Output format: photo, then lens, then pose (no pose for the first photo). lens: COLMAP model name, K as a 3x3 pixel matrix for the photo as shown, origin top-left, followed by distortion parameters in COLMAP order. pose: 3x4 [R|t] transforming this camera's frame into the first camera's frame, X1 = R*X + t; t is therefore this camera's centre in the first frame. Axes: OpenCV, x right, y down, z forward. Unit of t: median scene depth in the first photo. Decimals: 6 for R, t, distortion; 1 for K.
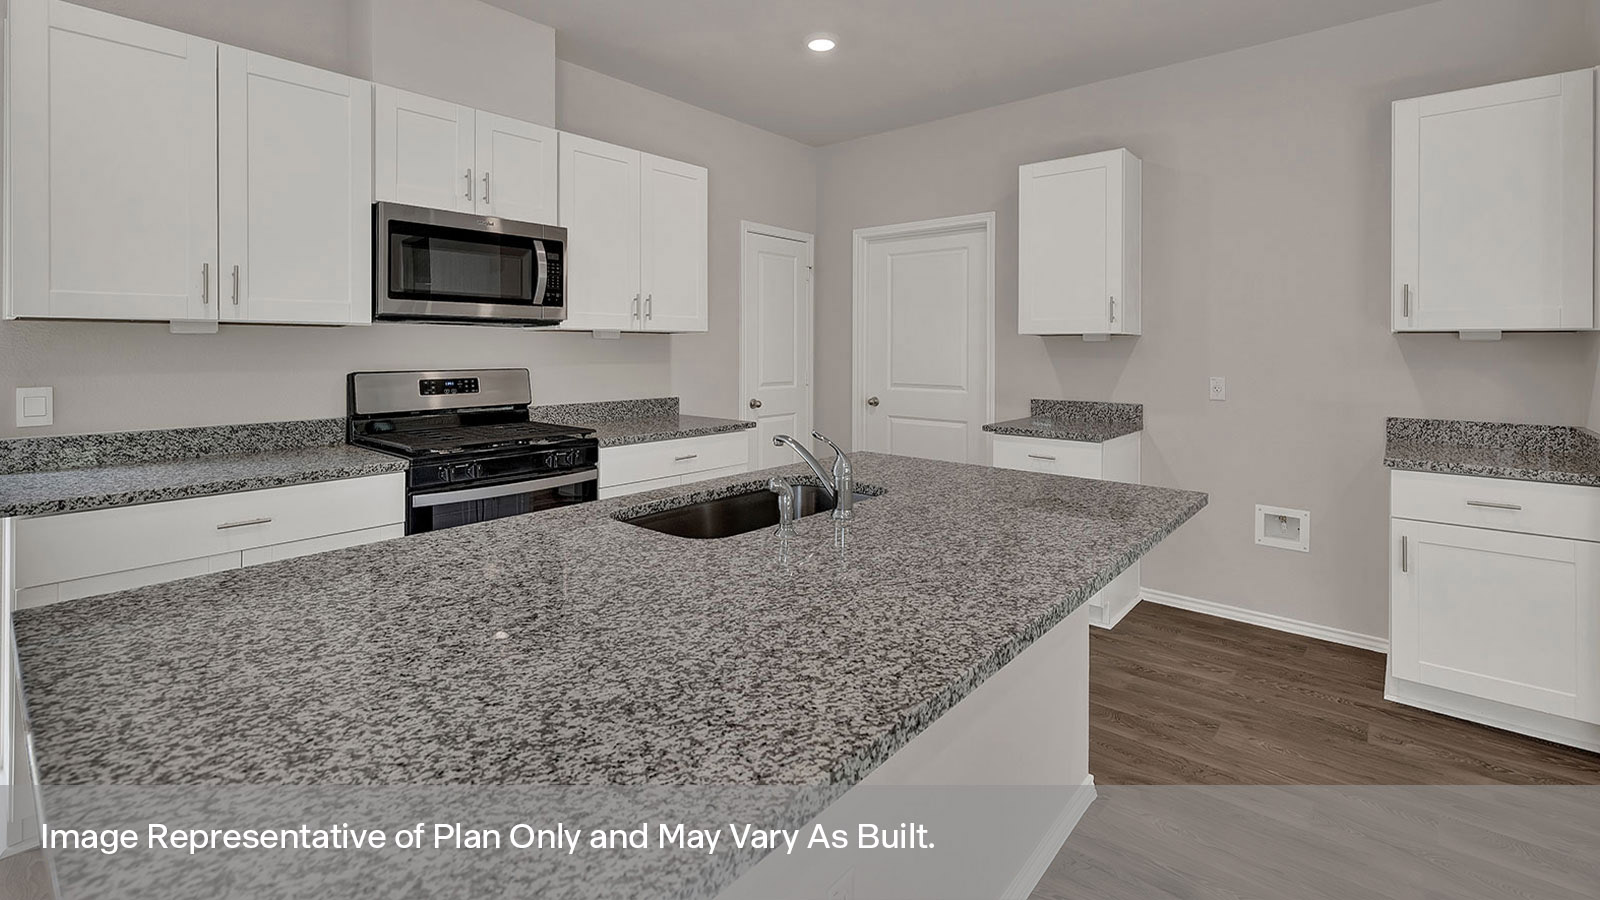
lens RADIAL K [[738.1, 0, 798.9], [0, 738.1, 341.1], [0, 0, 1]] dist [0.001464, -0.001213]
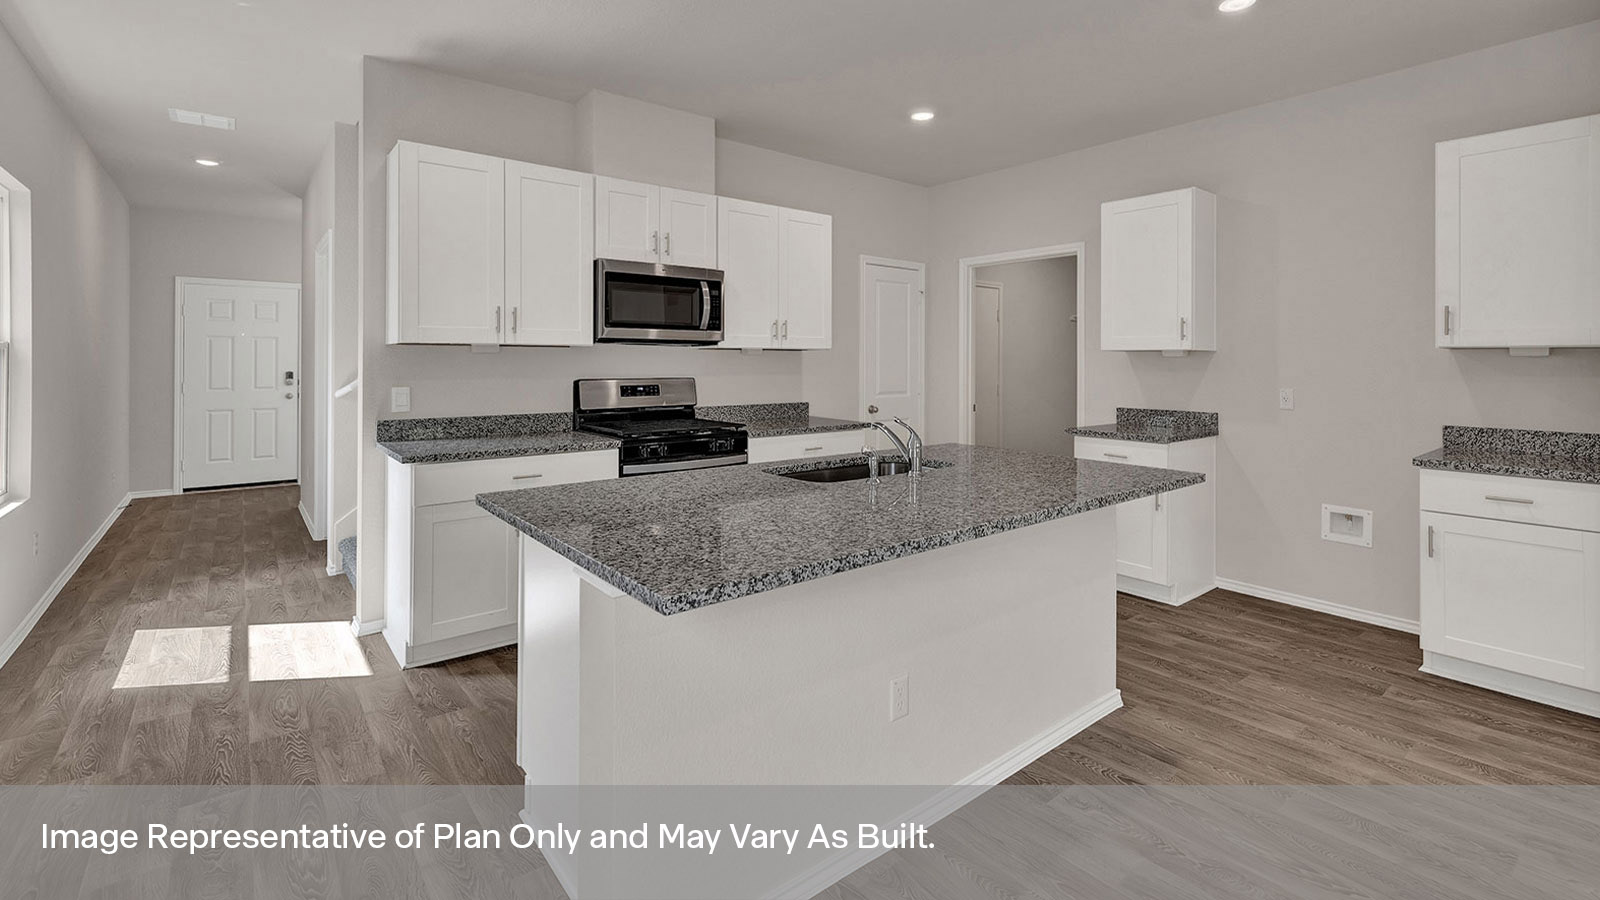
lens RADIAL K [[738.1, 0, 785.6], [0, 738.1, 354.0], [0, 0, 1]] dist [0.001464, -0.001213]
pose [[0.980708, -0.001724, -0.195469, 0.054712], [0.001384, 0.999997, -0.001875, -0.002919], [0.195472, 0.001568, 0.980708, -0.292242]]
